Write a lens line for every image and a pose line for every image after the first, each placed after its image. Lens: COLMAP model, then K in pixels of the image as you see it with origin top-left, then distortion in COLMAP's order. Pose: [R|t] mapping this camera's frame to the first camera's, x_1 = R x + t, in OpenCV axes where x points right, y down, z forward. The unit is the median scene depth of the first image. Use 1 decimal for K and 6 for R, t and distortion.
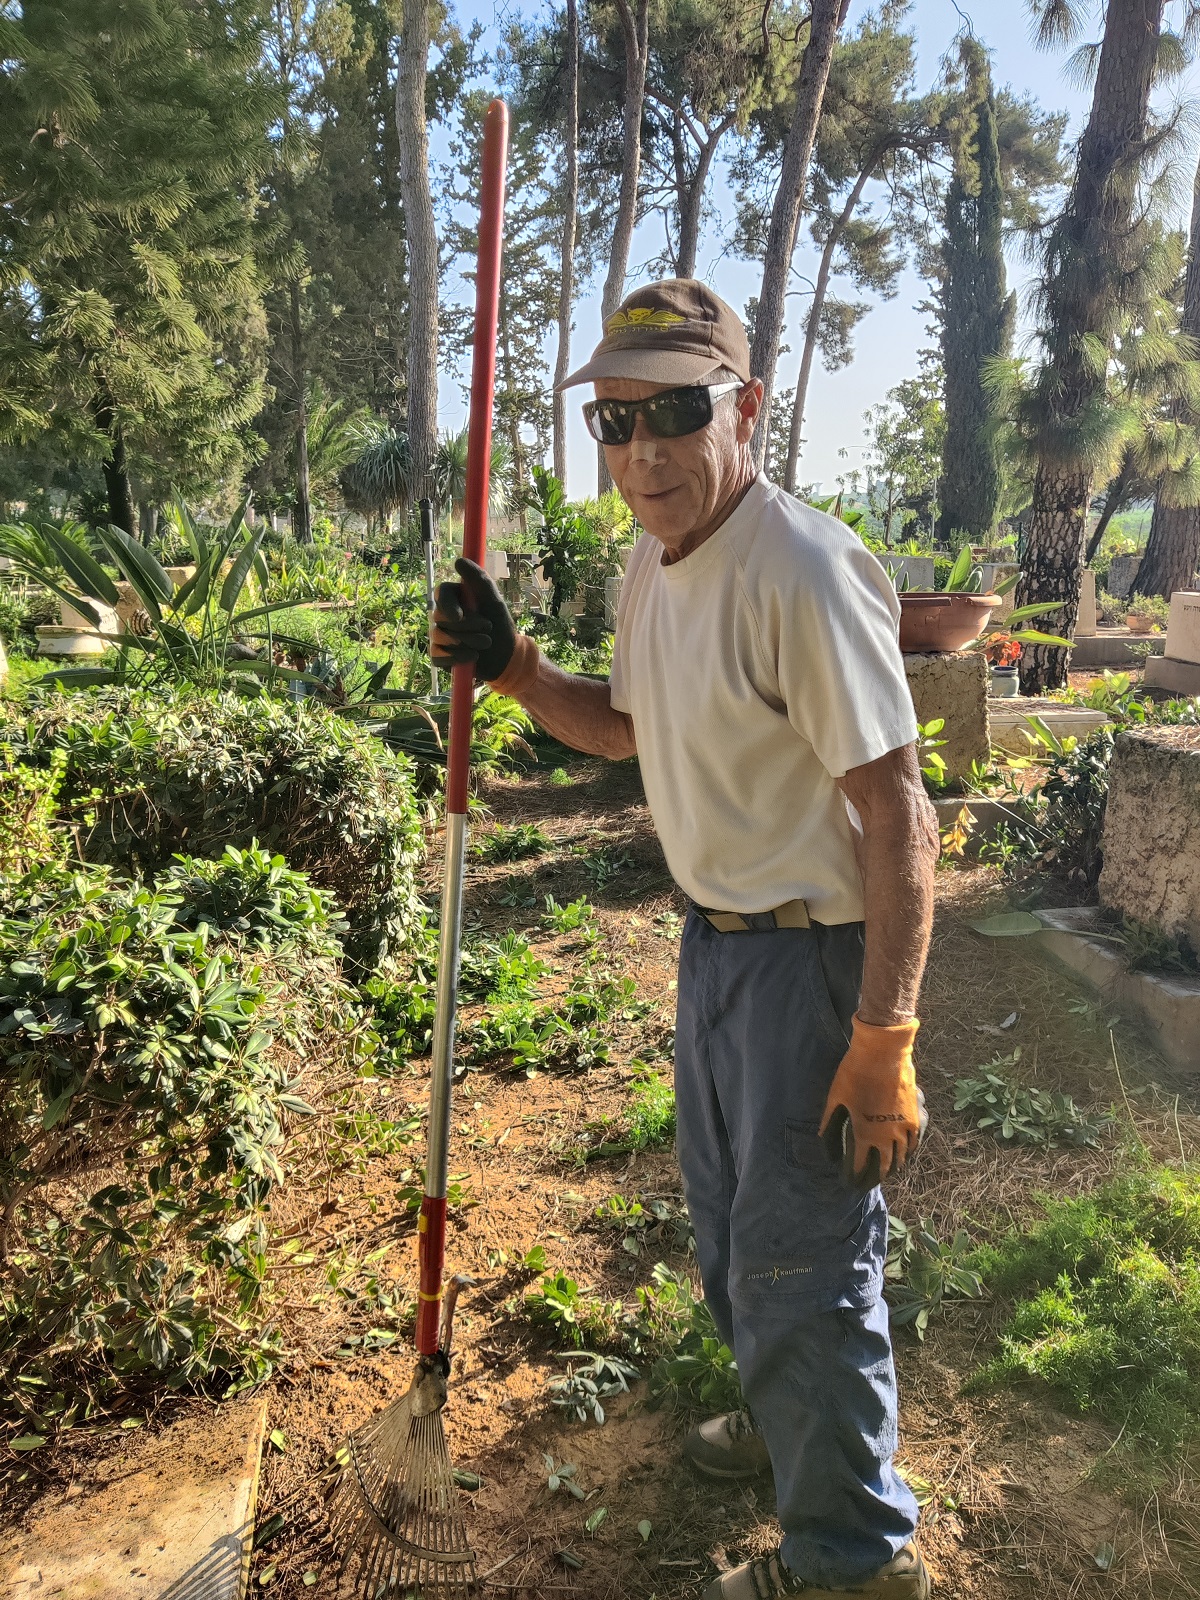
lens RADIAL K [[1238.9, 0, 600.5], [0, 1238.9, 772.3], [0, 0, 1]] dist [0.007243, 0.002854]
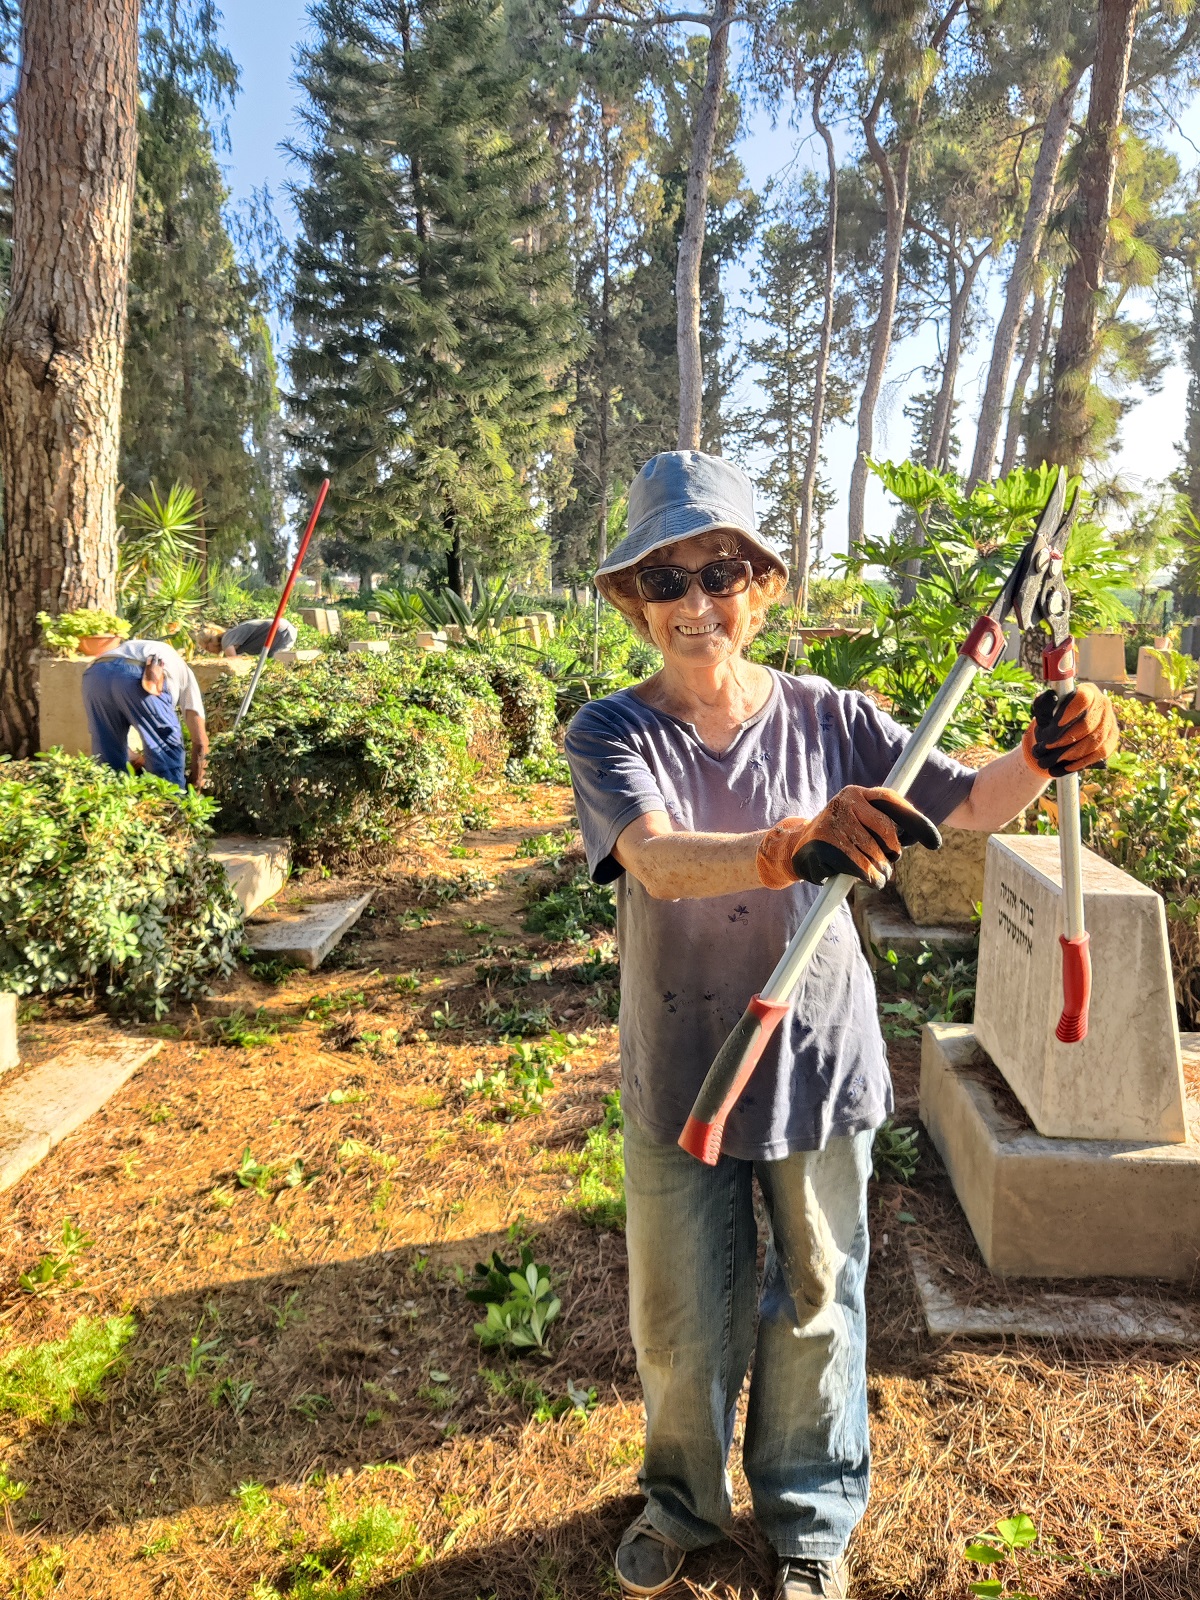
lens RADIAL K [[1238.9, 0, 600.5], [0, 1238.9, 772.3], [0, 0, 1]] dist [0.007243, 0.002854]
pose [[0.968675, 0.049178, -0.243413, 0.065581], [-0.063560, 0.996644, -0.051583, 0.034518], [0.240059, 0.065438, 0.968550, -0.161549]]
